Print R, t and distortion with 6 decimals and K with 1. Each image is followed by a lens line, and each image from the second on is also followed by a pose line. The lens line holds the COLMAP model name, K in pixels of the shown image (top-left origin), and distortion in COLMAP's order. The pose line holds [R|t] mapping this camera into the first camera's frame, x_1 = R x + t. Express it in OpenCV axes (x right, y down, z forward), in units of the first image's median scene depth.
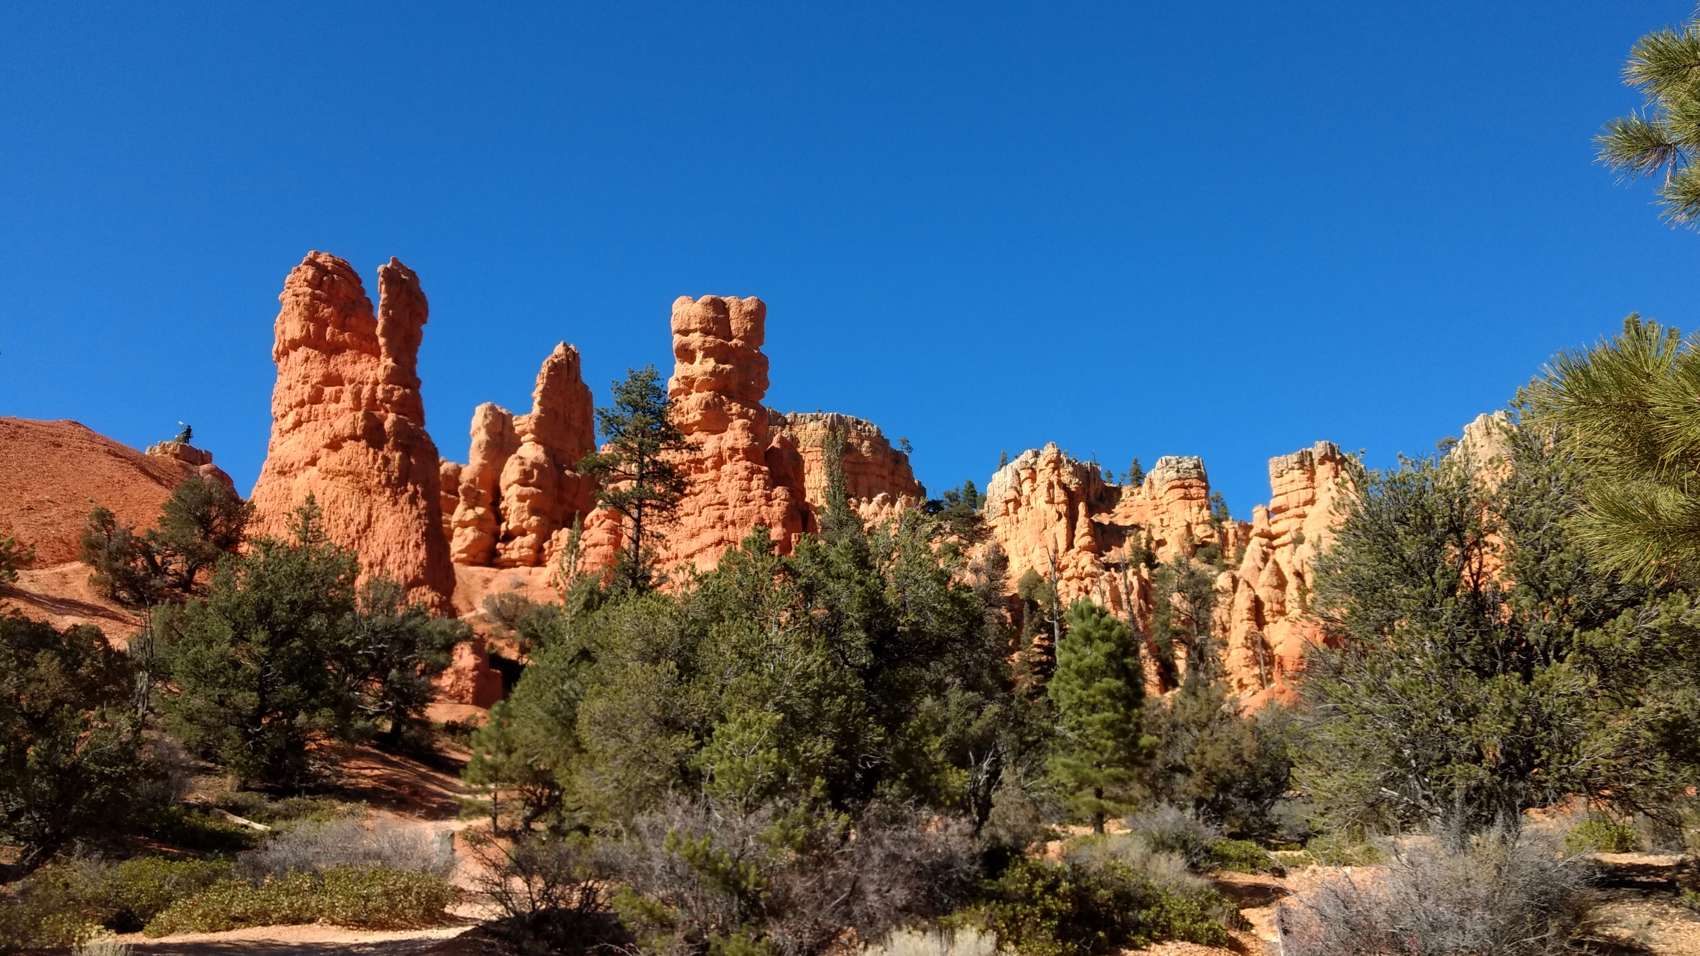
lens RADIAL K [[1615.2, 0, 843.6], [0, 1615.2, 459.4], [0, 0, 1]] dist [0.069362, 0.000000]
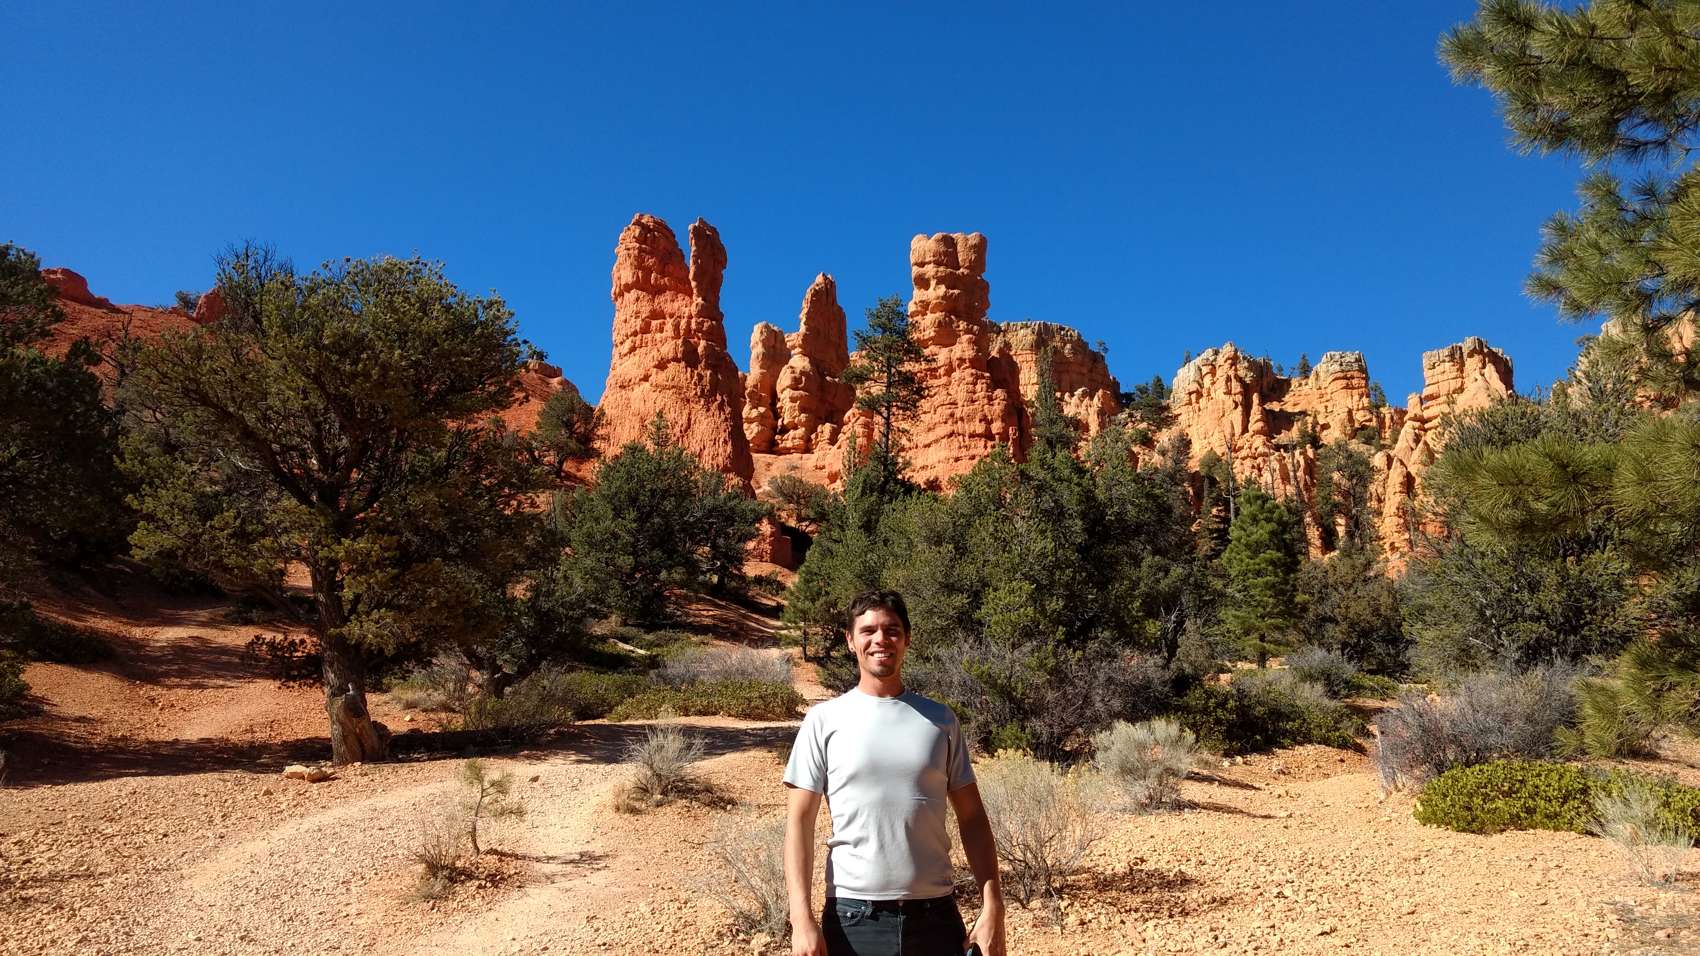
lens RADIAL K [[1338.4, 0, 857.2], [0, 1338.4, 453.1], [0, 0, 1]] dist [0.084329, -0.027771]
pose [[0.989954, -0.007328, -0.141201, -0.003087], [0.017278, 0.997441, 0.069374, -0.006886], [0.140331, -0.071117, 0.987547, -0.031587]]
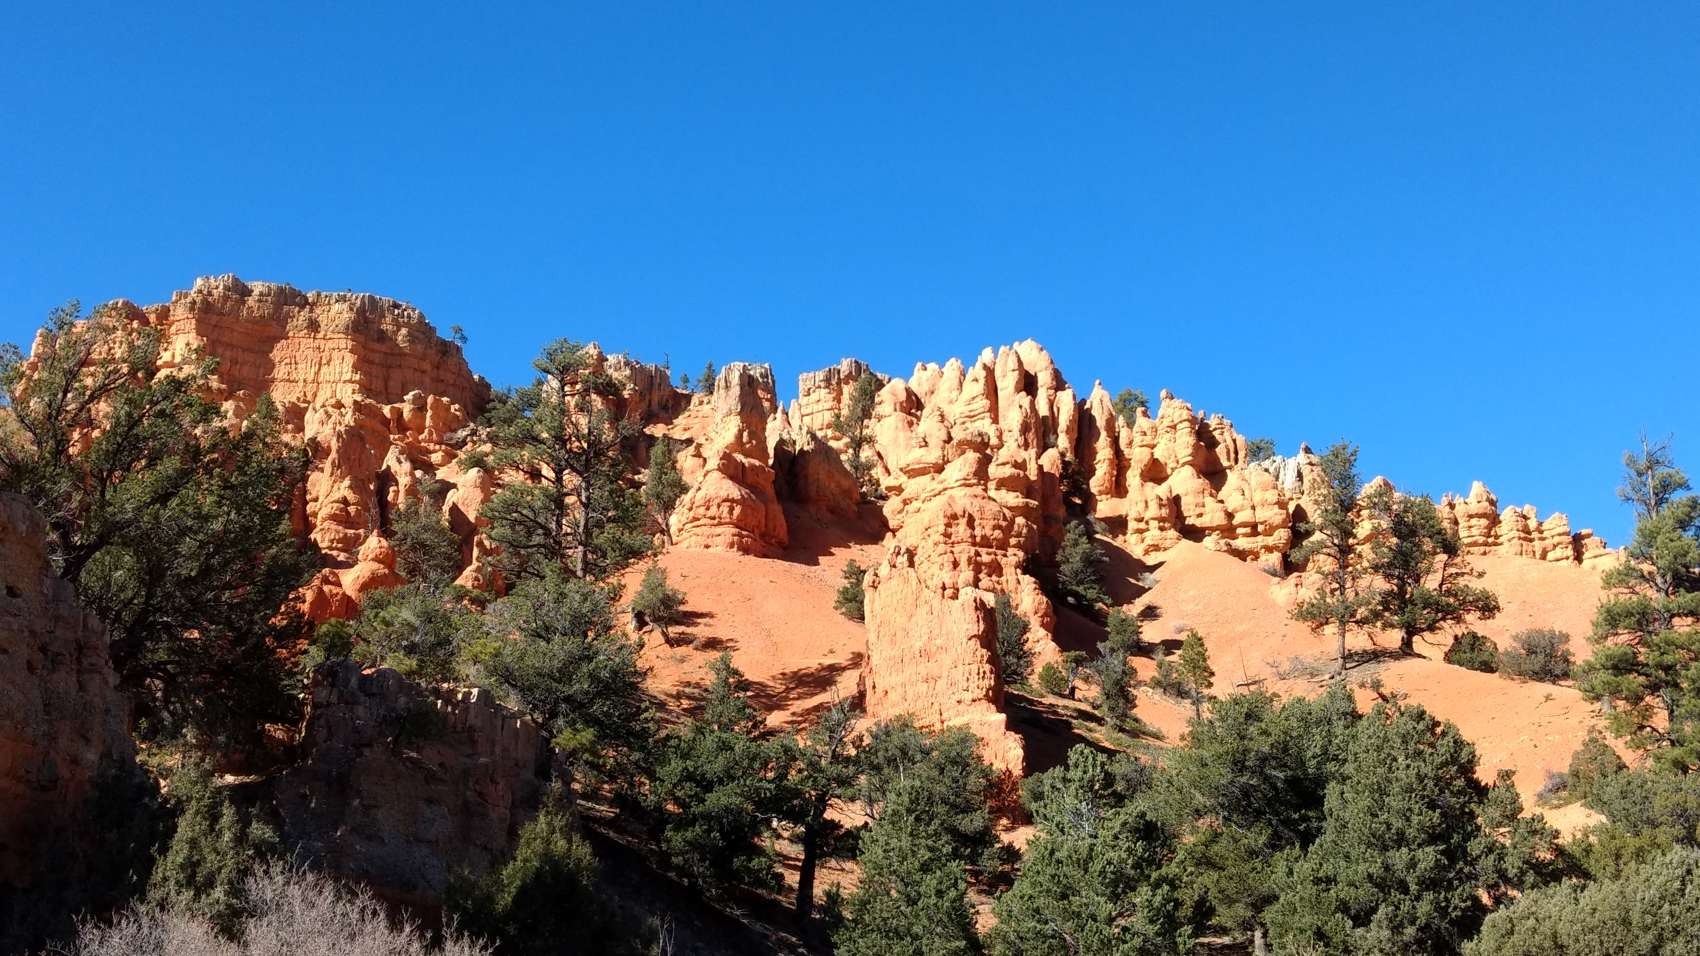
lens RADIAL K [[1993.4, 0, 872.0], [0, 1993.4, 451.2], [0, 0, 1]] dist [0.088498, 0.000000]
pose [[0.993378, 0.035295, 0.109340, 0.380032], [-0.042242, 0.997189, 0.061883, -0.058779], [-0.106849, -0.066092, 0.992076, -0.224047]]
